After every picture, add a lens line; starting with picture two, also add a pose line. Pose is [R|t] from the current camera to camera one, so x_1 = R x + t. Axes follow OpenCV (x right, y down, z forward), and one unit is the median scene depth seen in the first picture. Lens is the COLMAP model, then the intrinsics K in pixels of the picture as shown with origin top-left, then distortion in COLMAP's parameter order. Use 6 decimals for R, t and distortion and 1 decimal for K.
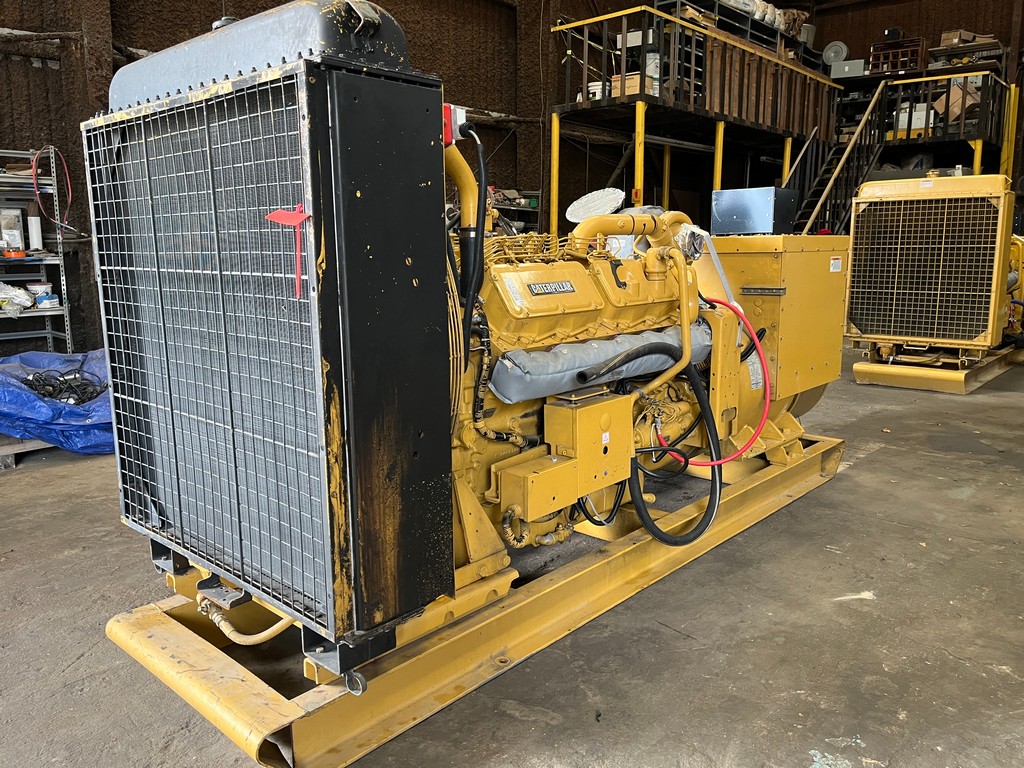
lens RADIAL K [[773.6, 0, 518.1], [0, 773.6, 386.1], [0, 0, 1]] dist [0.067261, -0.087720]
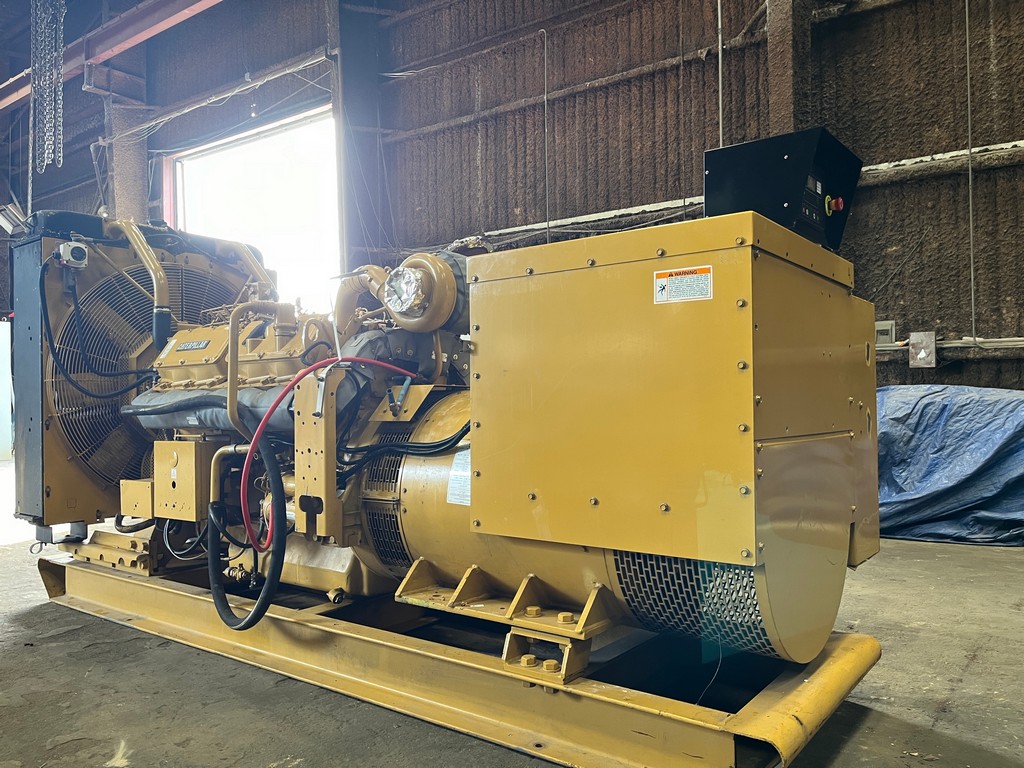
lens RADIAL K [[778.5, 0, 515.7], [0, 778.5, 390.7], [0, 0, 1]] dist [0.064926, -0.084073]
pose [[0.090231, -0.007079, -0.995896, 0.984722], [-0.168908, 0.985379, -0.022308, -0.084329], [0.981493, 0.170228, 0.087716, 1.032674]]
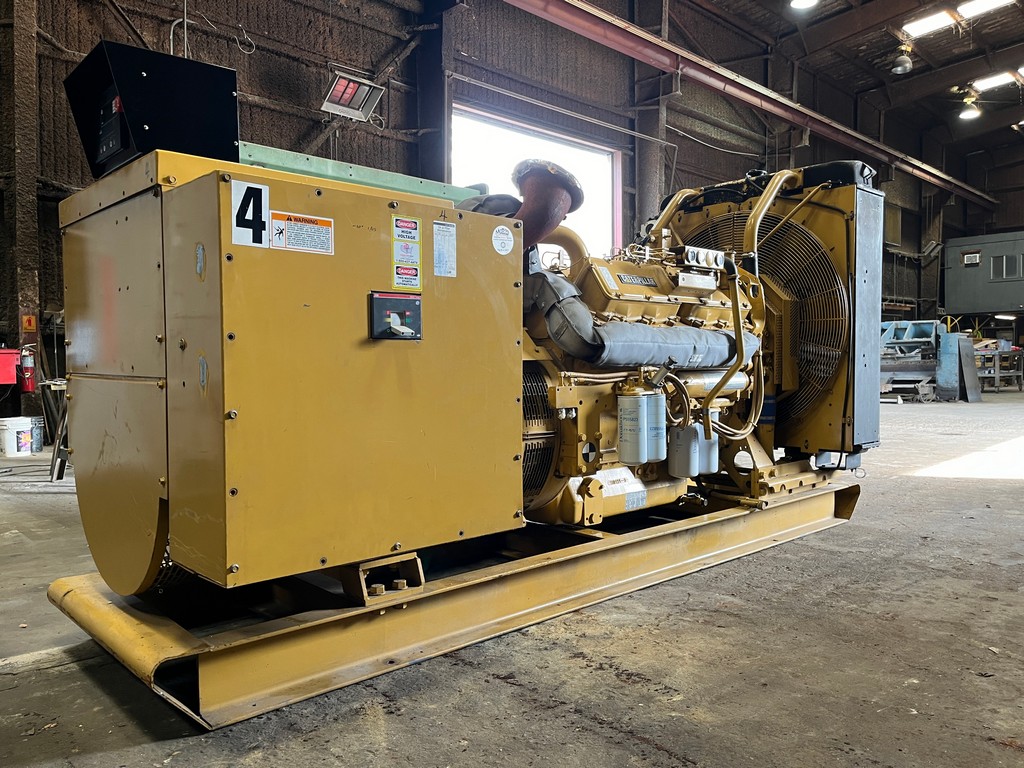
lens RADIAL K [[778.5, 0, 515.7], [0, 778.5, 390.7], [0, 0, 1]] dist [0.064926, -0.084073]
pose [[-0.996655, 0.008564, 0.081278, 0.090068], [0.026208, 0.975466, 0.218584, -0.210803], [-0.077412, 0.219983, -0.972427, 1.843022]]
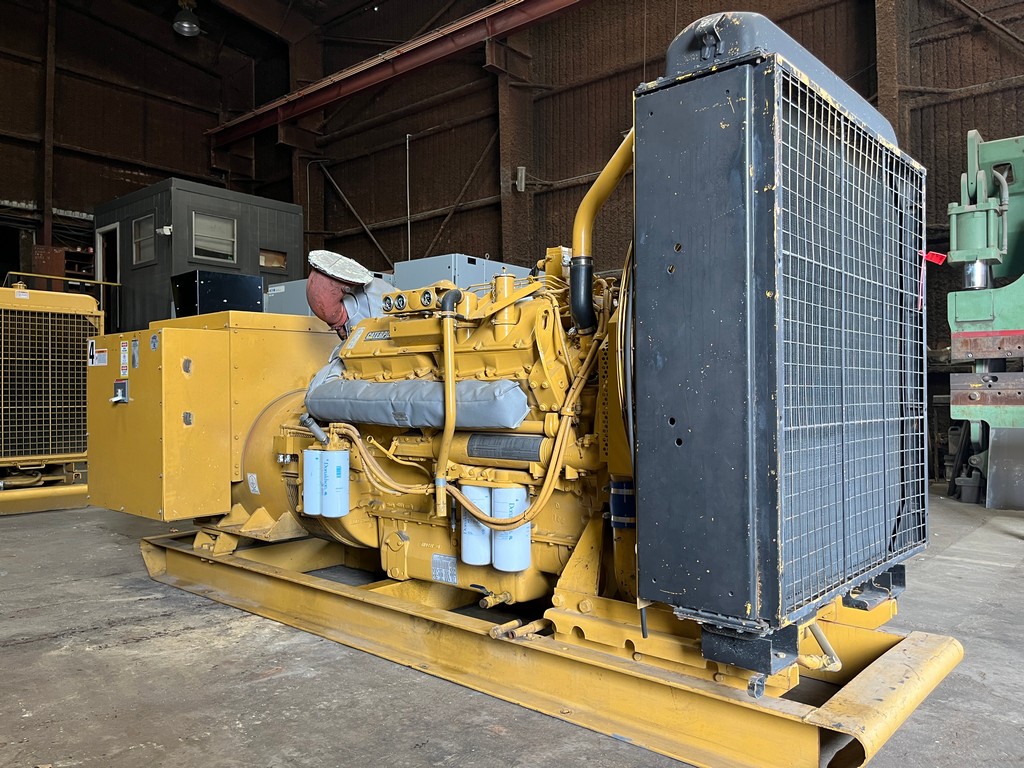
lens RADIAL K [[773.6, 0, 518.1], [0, 773.6, 386.1], [0, 0, 1]] dist [0.067261, -0.087720]
pose [[-0.012432, 0.019305, 0.999736, -0.823314], [0.185980, 0.982412, -0.016658, -0.040658], [-0.982475, 0.185724, -0.015804, 0.839287]]
